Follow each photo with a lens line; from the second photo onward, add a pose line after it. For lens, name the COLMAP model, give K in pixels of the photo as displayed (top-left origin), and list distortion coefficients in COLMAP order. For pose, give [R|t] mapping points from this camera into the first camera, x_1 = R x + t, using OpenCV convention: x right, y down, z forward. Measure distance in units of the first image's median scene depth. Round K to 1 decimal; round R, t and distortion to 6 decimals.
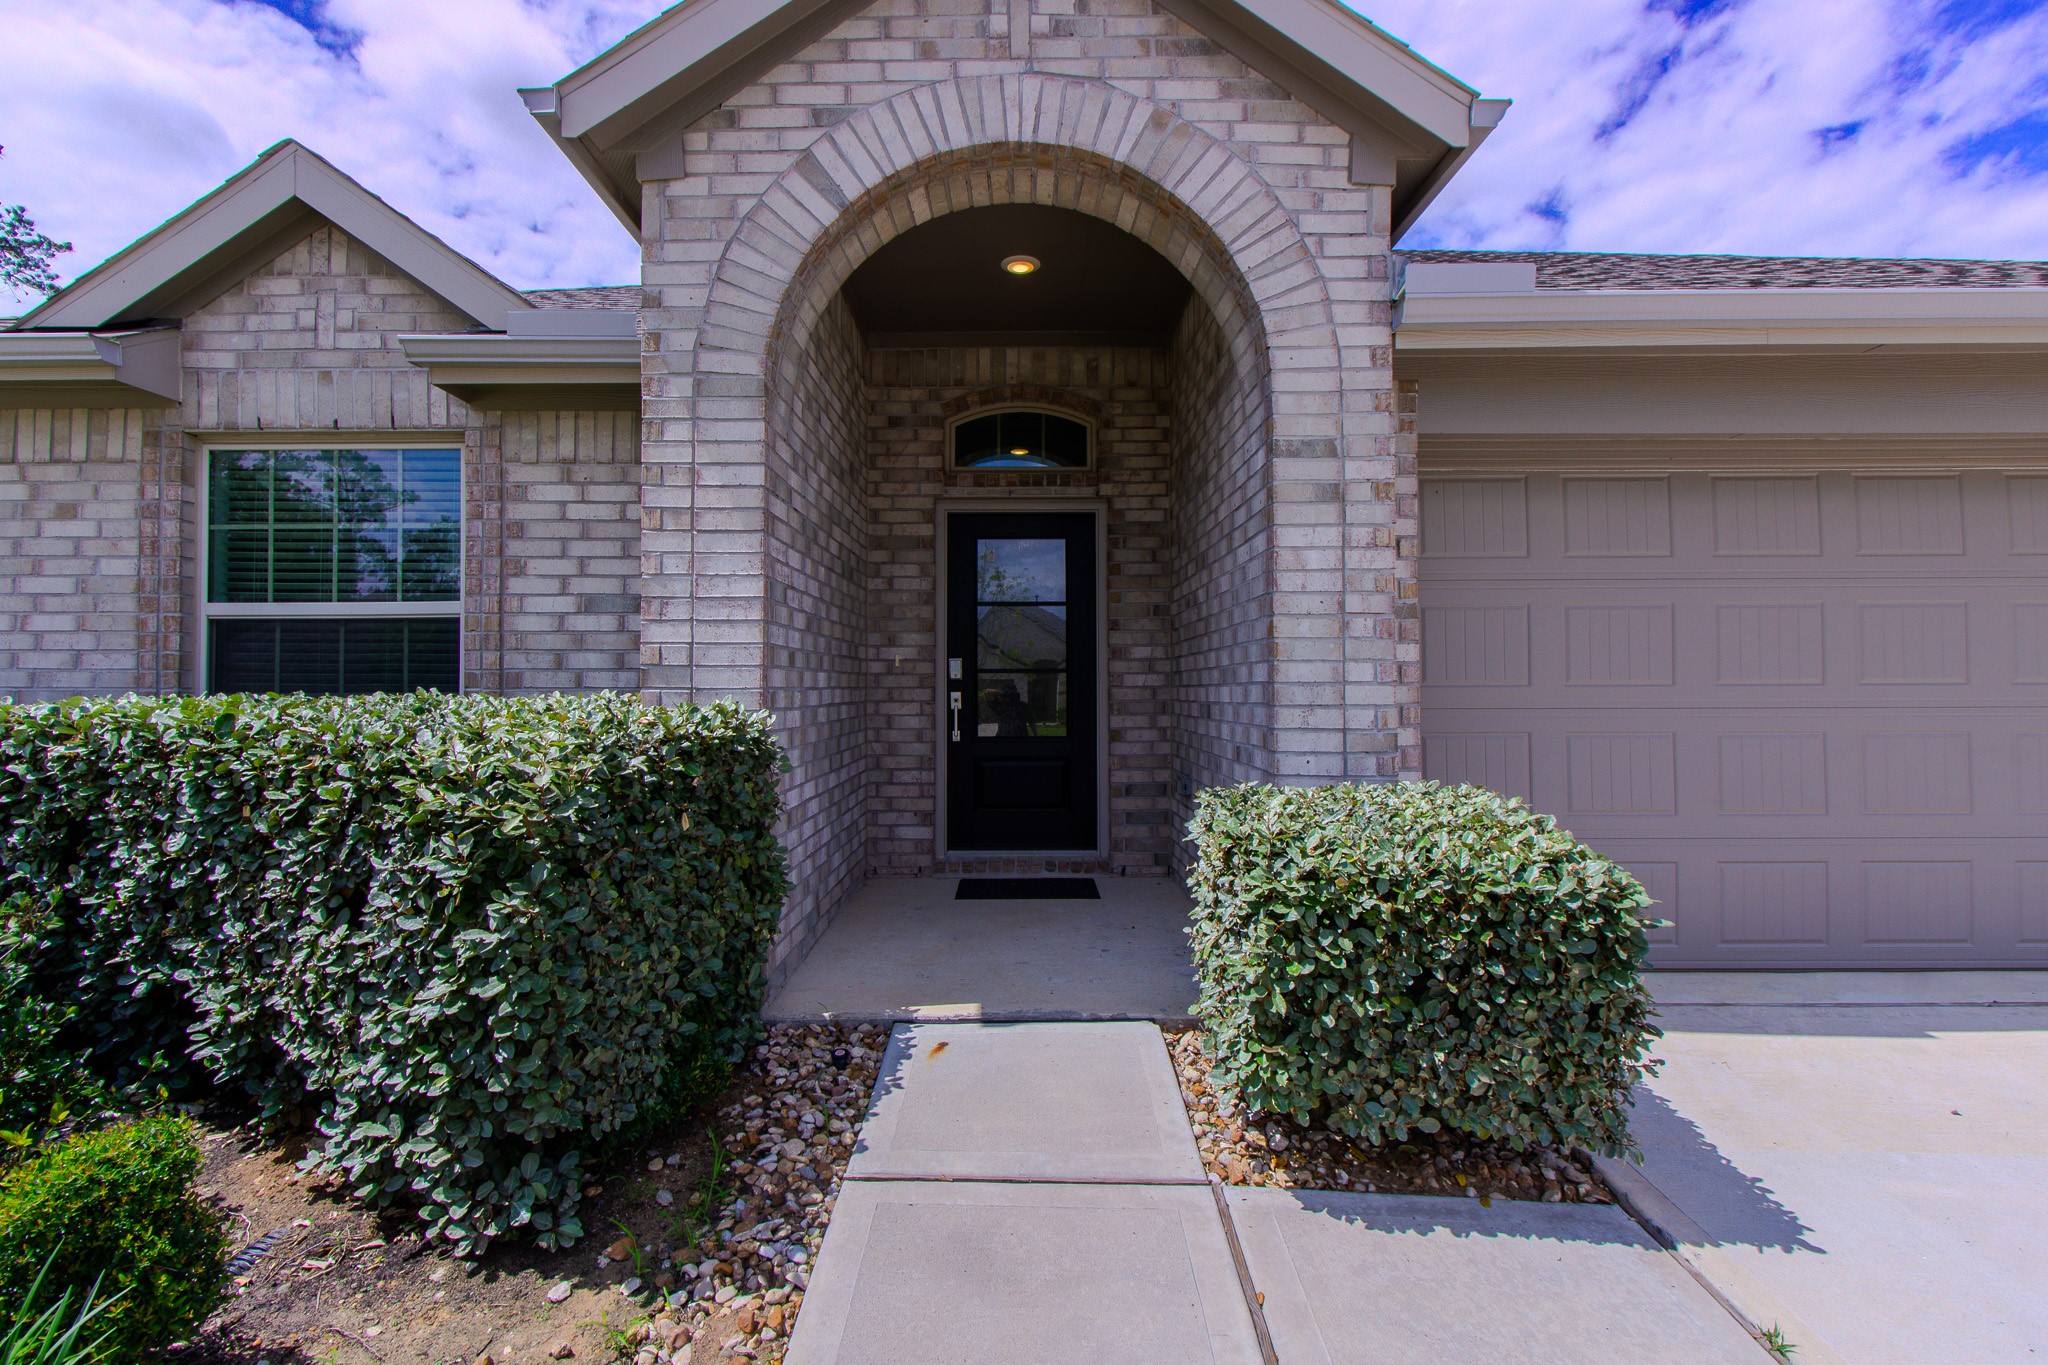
lens RADIAL K [[942.3, 0, 1023.4], [0, 942.3, 652.6], [0, 0, 1]] dist [0.009624, -0.001394]
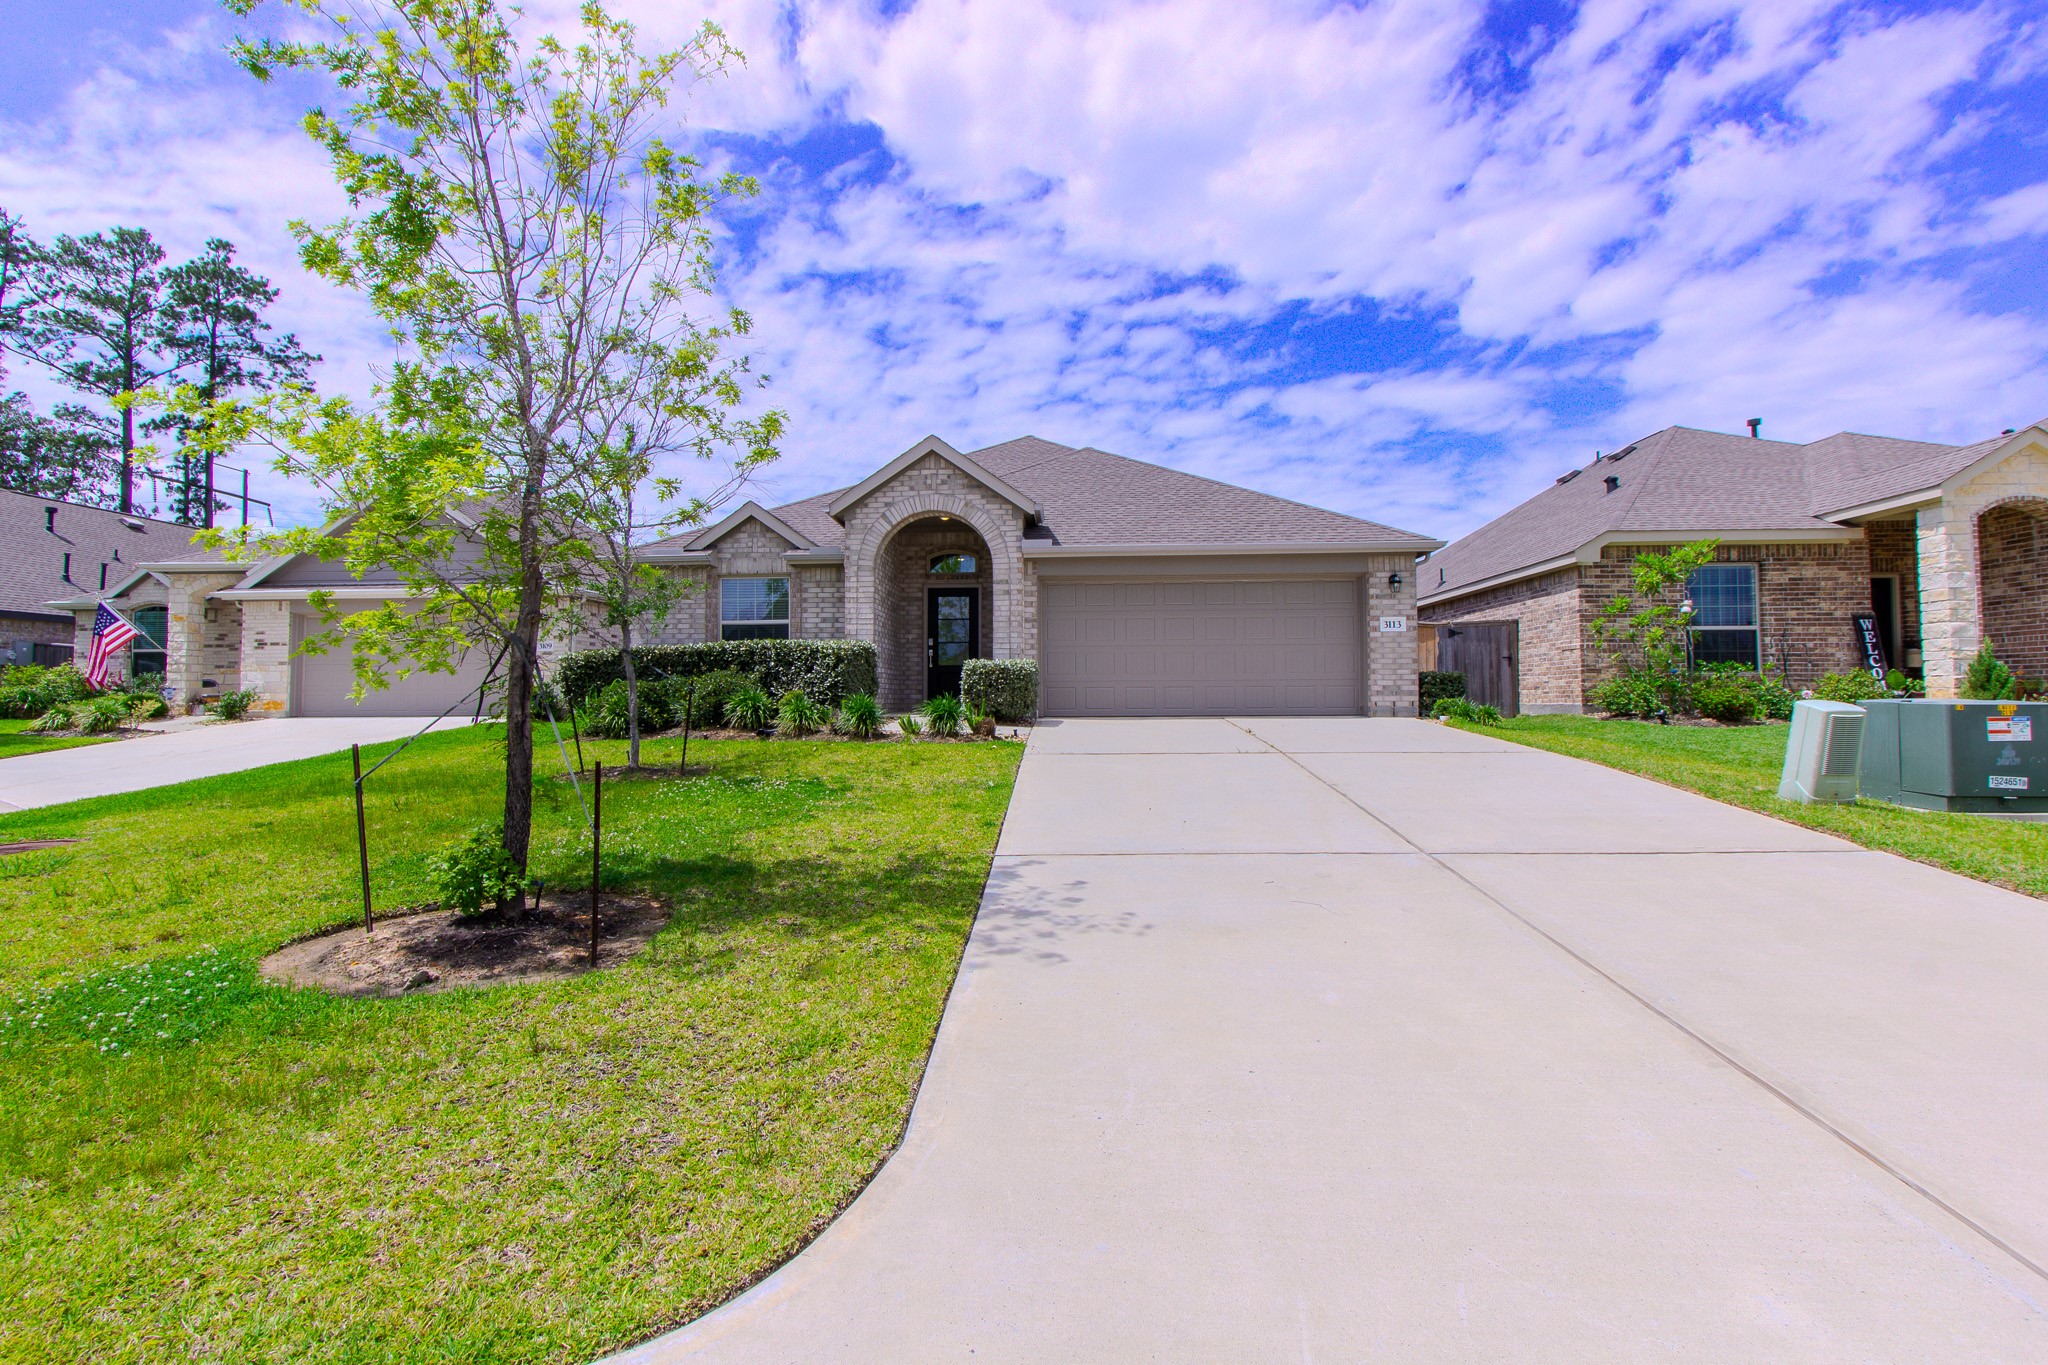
lens RADIAL K [[942.3, 0, 1023.4], [0, 942.3, 652.6], [0, 0, 1]] dist [0.009624, -0.001394]
pose [[0.998779, -0.004484, -0.049199, 0.501826], [0.003655, 0.999850, -0.016929, 0.141576], [0.049268, 0.016728, 0.998646, -2.653727]]
